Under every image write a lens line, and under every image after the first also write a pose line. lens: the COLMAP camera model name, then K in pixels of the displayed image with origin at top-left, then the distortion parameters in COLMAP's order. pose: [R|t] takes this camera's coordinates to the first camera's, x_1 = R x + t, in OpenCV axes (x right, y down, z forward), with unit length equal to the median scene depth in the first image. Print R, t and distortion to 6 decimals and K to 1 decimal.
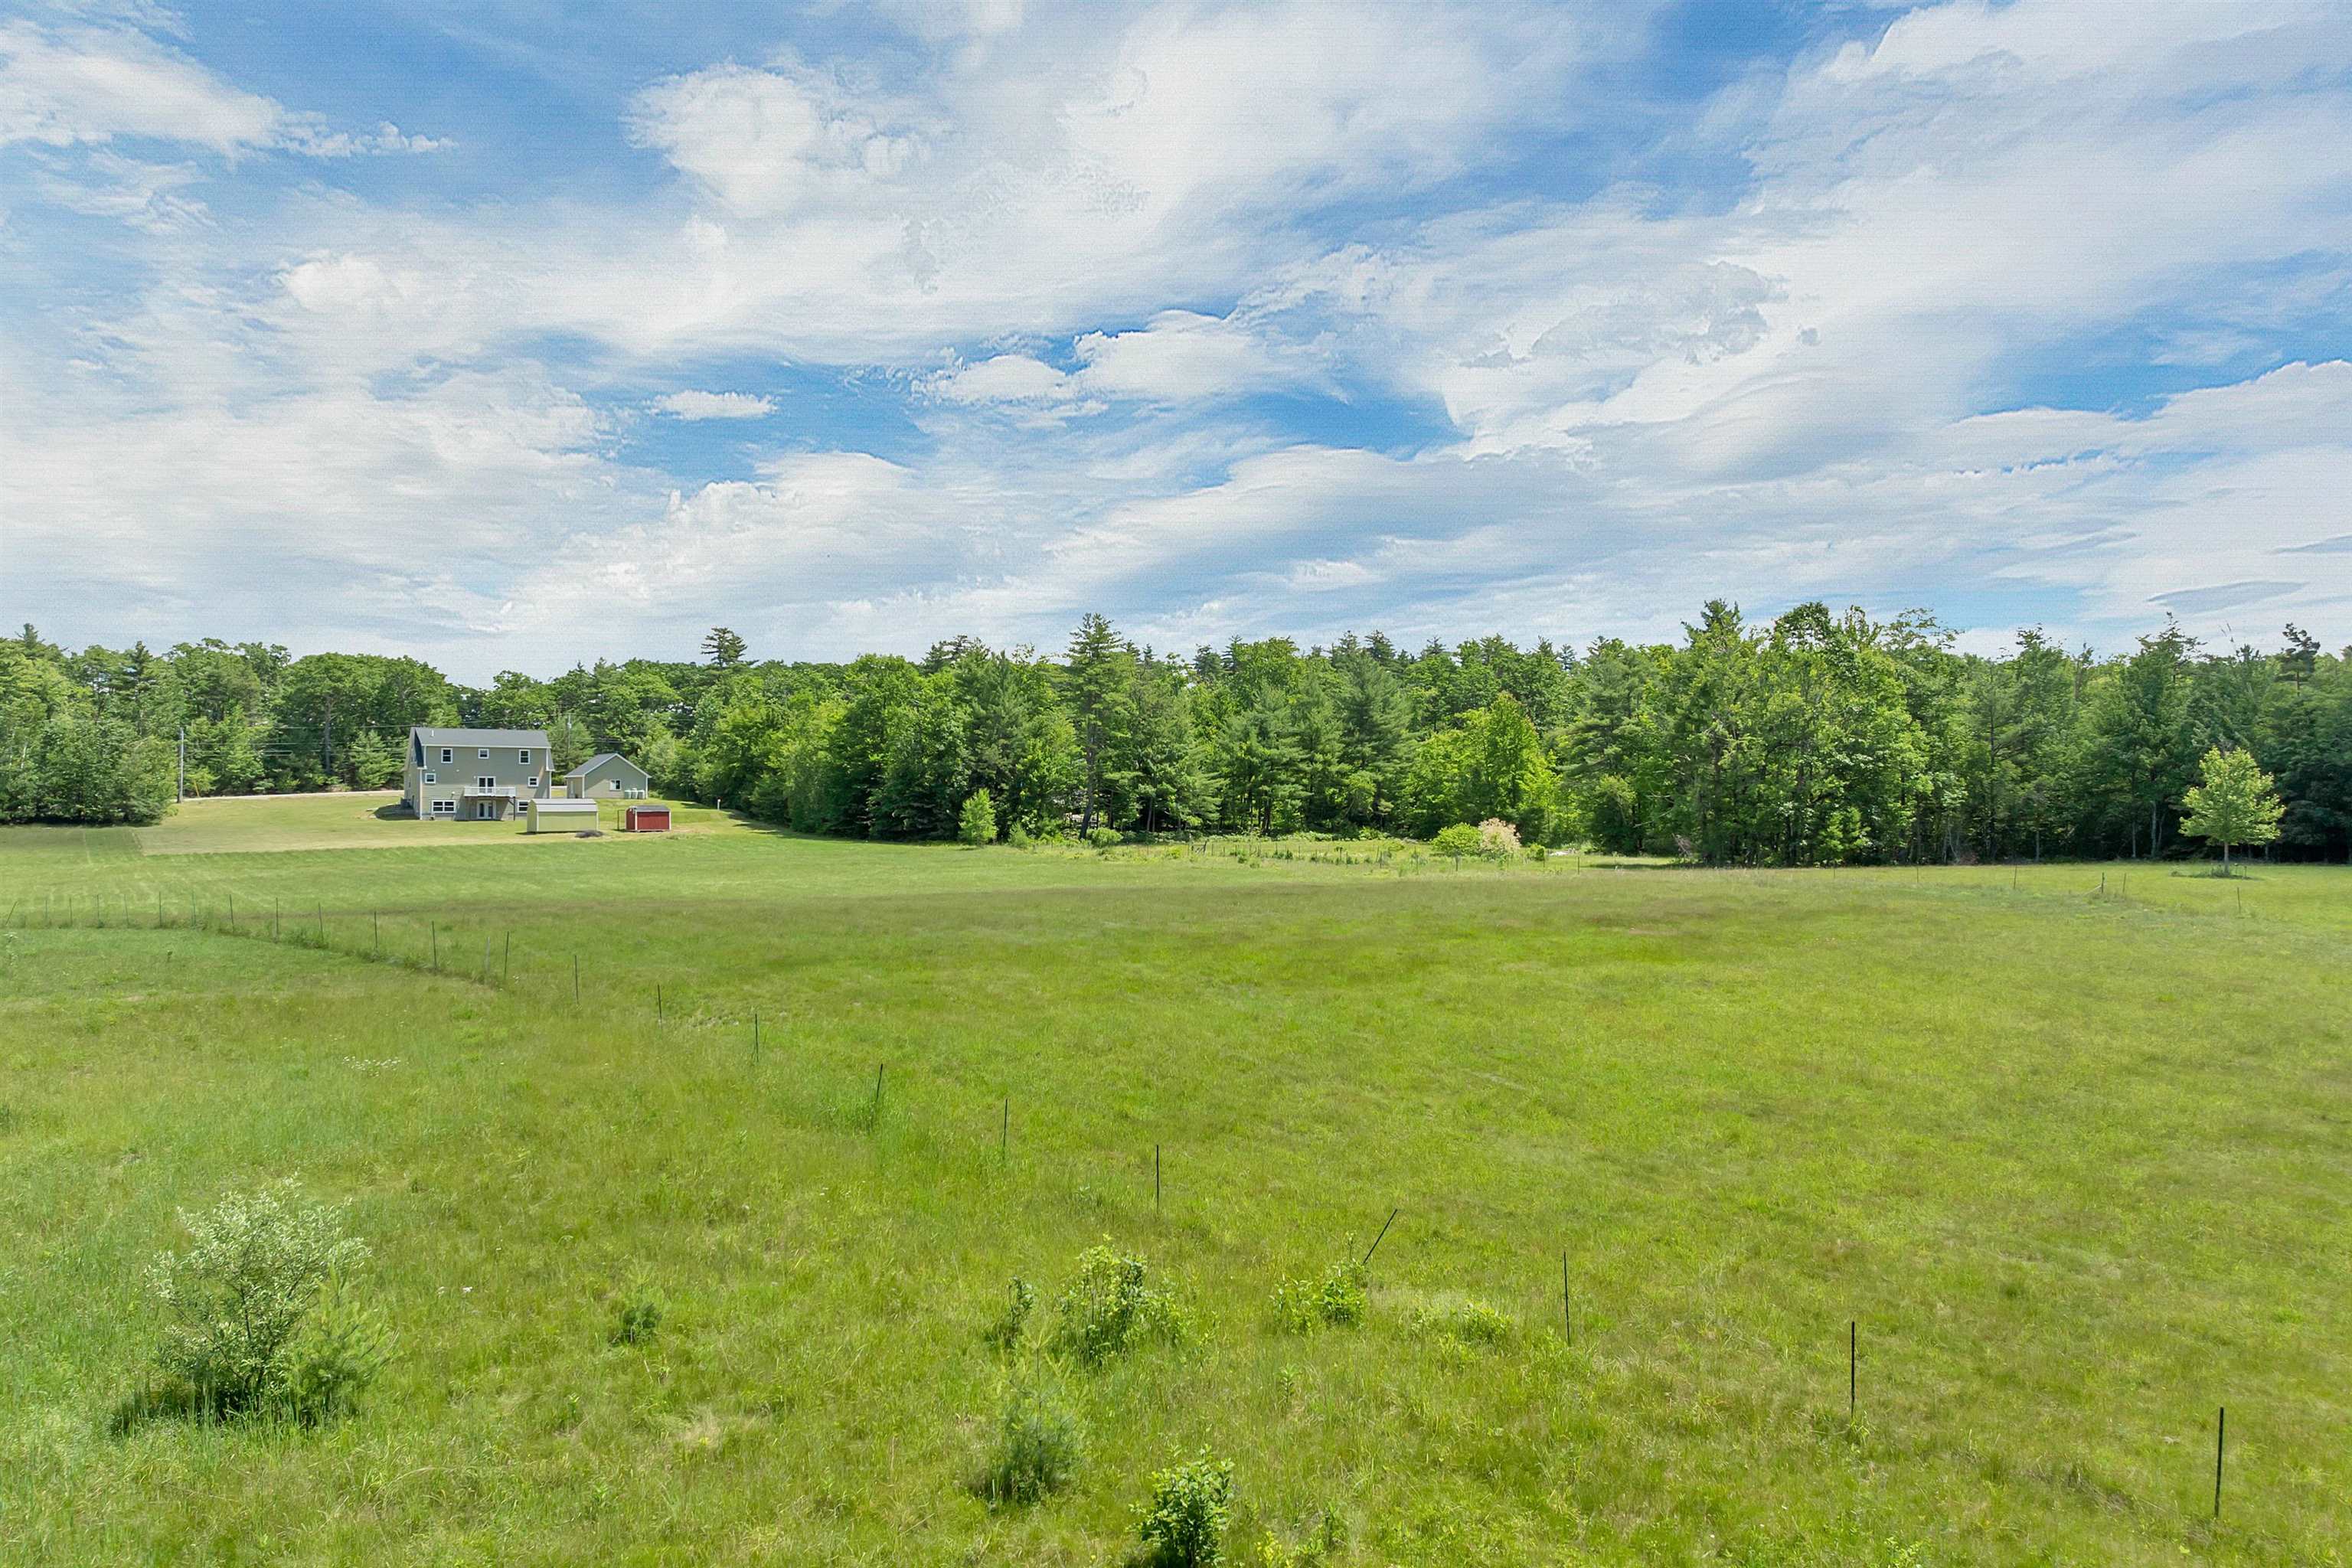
lens RADIAL K [[1715.8, 0, 1176.0], [0, 1715.8, 784.0], [0, 0, 1]] dist [0.000645, -0.002072]
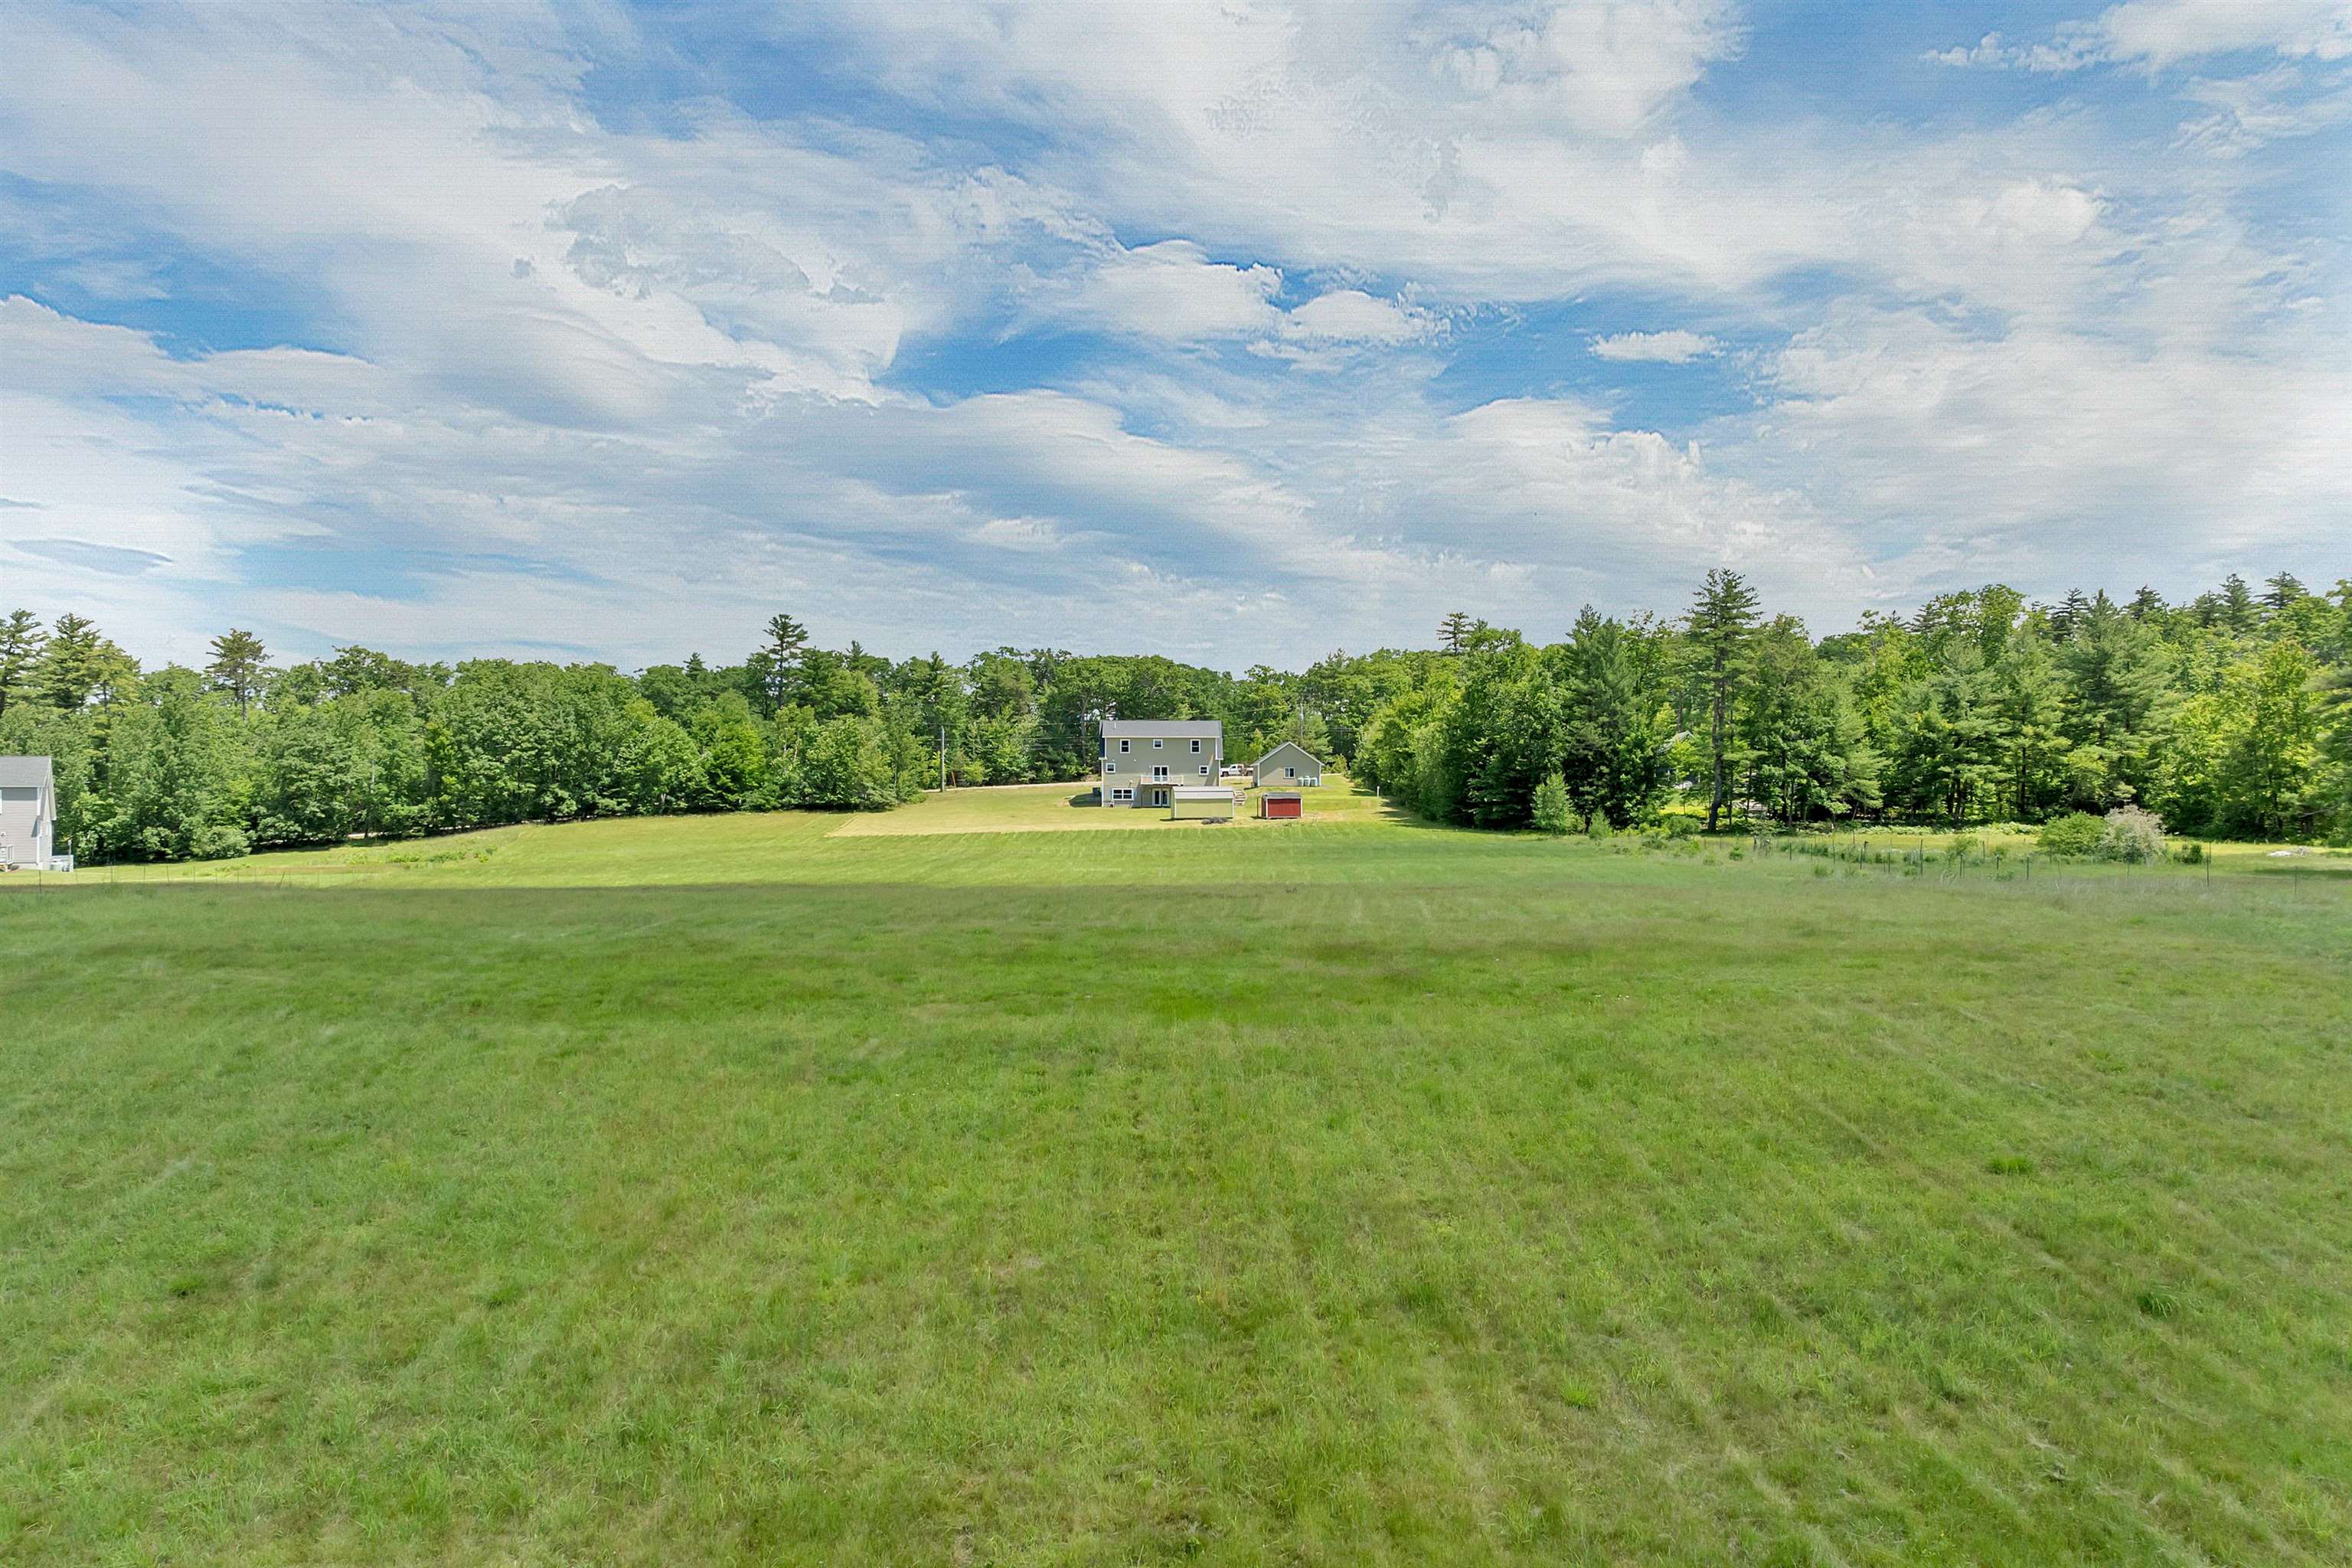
lens RADIAL K [[1713.9, 0, 1194.4], [0, 1713.9, 777.6], [0, 0, 1]] dist [-0.008158, -0.006335]
pose [[0.863747, -0.007055, -0.503877, 0.131159], [0.007668, 0.999970, -0.000856, 0.003677], [0.503868, -0.003124, 0.863775, 0.102032]]
